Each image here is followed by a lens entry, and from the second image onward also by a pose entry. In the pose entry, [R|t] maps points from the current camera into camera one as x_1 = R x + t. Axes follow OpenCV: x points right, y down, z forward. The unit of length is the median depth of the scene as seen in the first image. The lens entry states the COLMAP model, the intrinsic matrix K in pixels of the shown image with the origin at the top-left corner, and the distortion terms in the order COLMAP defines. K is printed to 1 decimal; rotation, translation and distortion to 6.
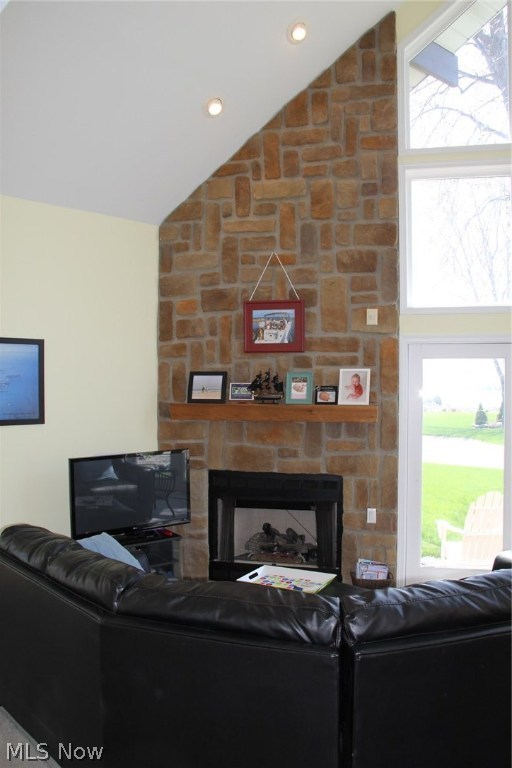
lens RADIAL K [[637.5, 0, 260.4], [0, 637.5, 382.5], [0, 0, 1]] dist [-0.120847, 0.065464]
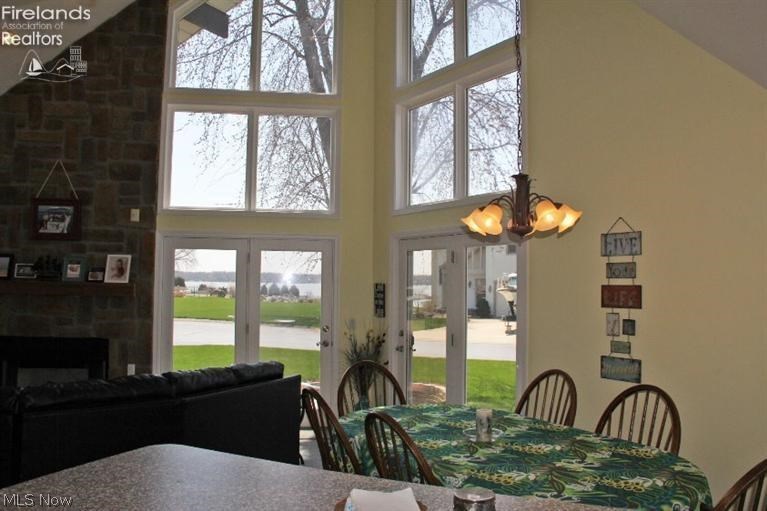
lens RADIAL K [[636.7, 0, 381.8], [0, 636.7, 261.2], [0, 0, 1]] dist [-0.120847, 0.065464]
pose [[0.928939, 0.028153, 0.369162, 0.171435], [-0.017551, 0.999332, -0.032046, 0.021666], [-0.369818, 0.023289, 0.928812, -0.361313]]
